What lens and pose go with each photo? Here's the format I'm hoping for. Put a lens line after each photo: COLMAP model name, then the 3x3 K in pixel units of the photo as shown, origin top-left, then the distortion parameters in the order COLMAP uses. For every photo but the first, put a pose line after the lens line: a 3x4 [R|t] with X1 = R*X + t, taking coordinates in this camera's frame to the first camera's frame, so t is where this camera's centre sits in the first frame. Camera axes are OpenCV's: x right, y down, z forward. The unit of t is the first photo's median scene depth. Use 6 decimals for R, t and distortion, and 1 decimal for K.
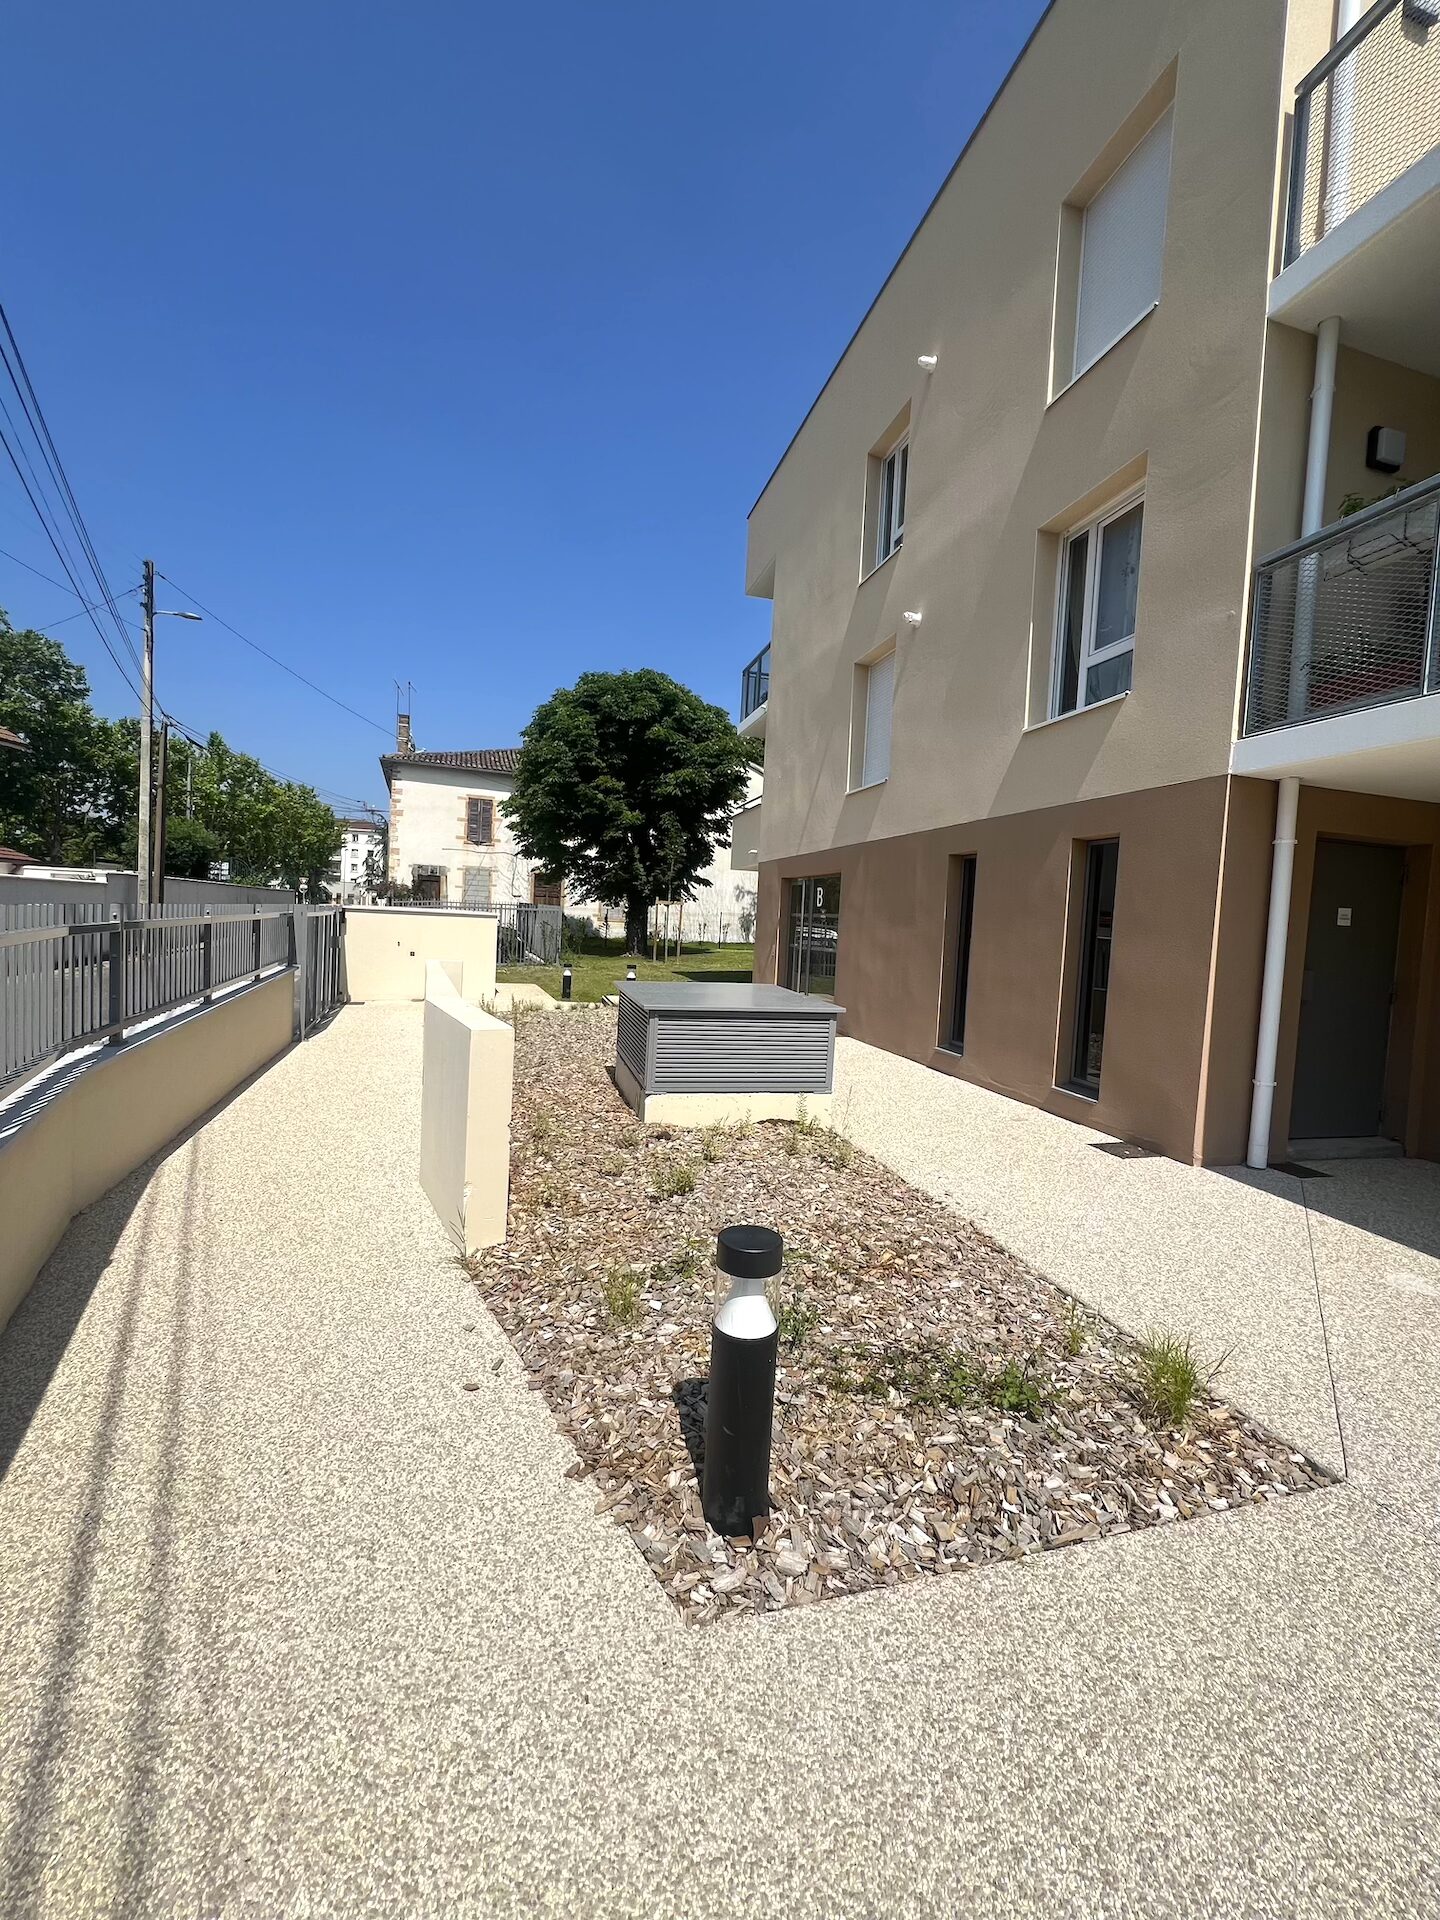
lens RADIAL K [[769.7, 0, 722.4], [0, 769.7, 961.0], [0, 0, 1]] dist [-0.000003, 0.000000]
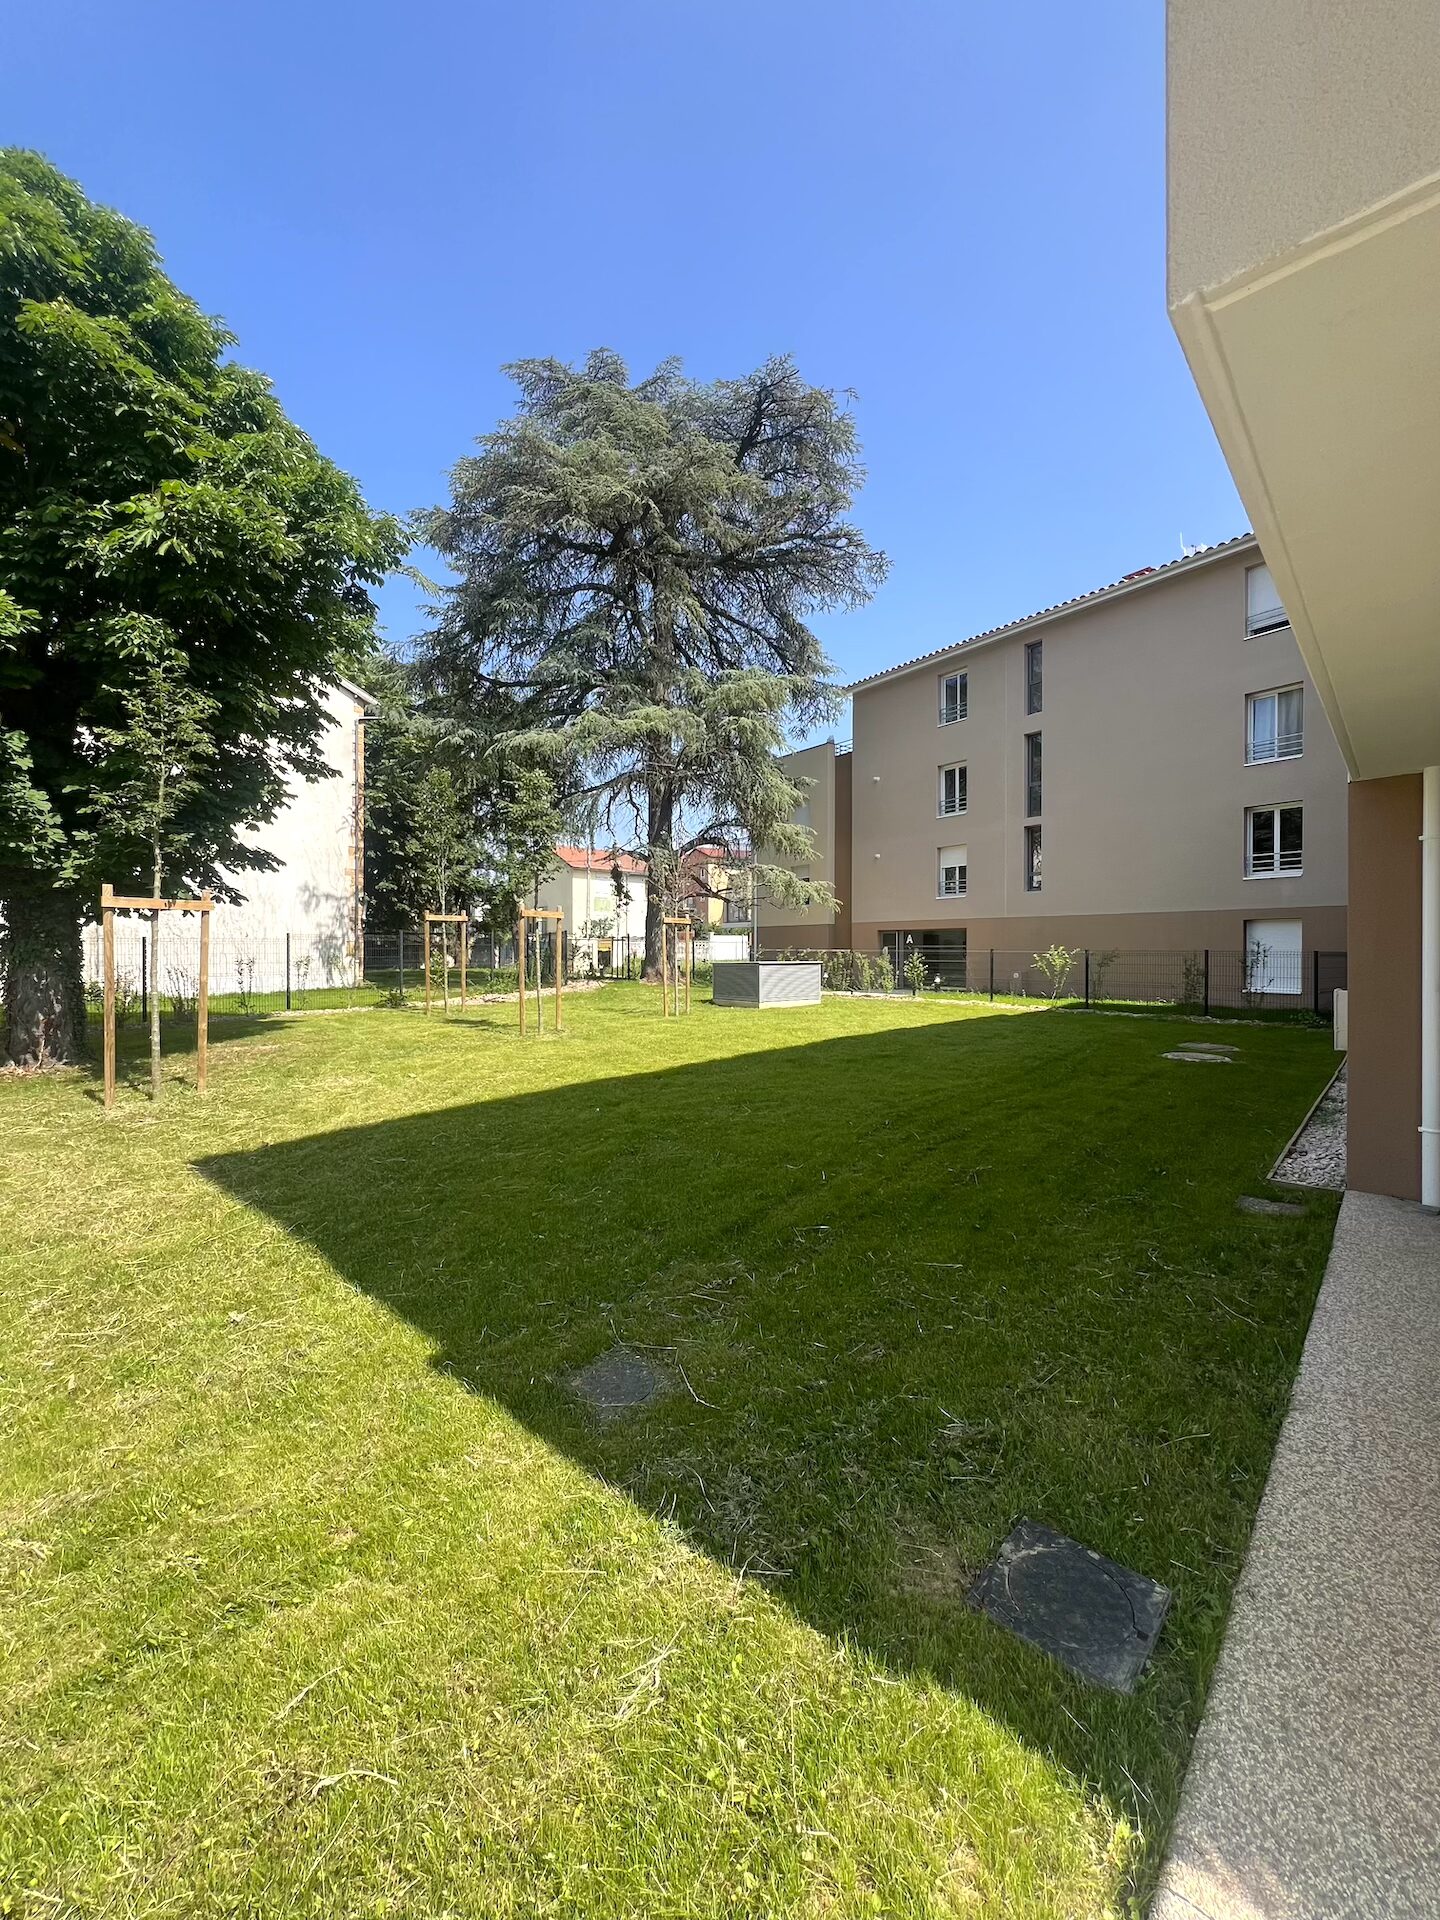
lens RADIAL K [[765.1, 0, 728.4], [0, 765.1, 950.0], [0, 0, 1]] dist [0.002669, 0.000132]
pose [[0.836203, -0.046339, 0.546458, -0.039968], [0.065745, 0.997708, -0.016001, -0.031069], [-0.544464, 0.049307, 0.837333, 0.532308]]
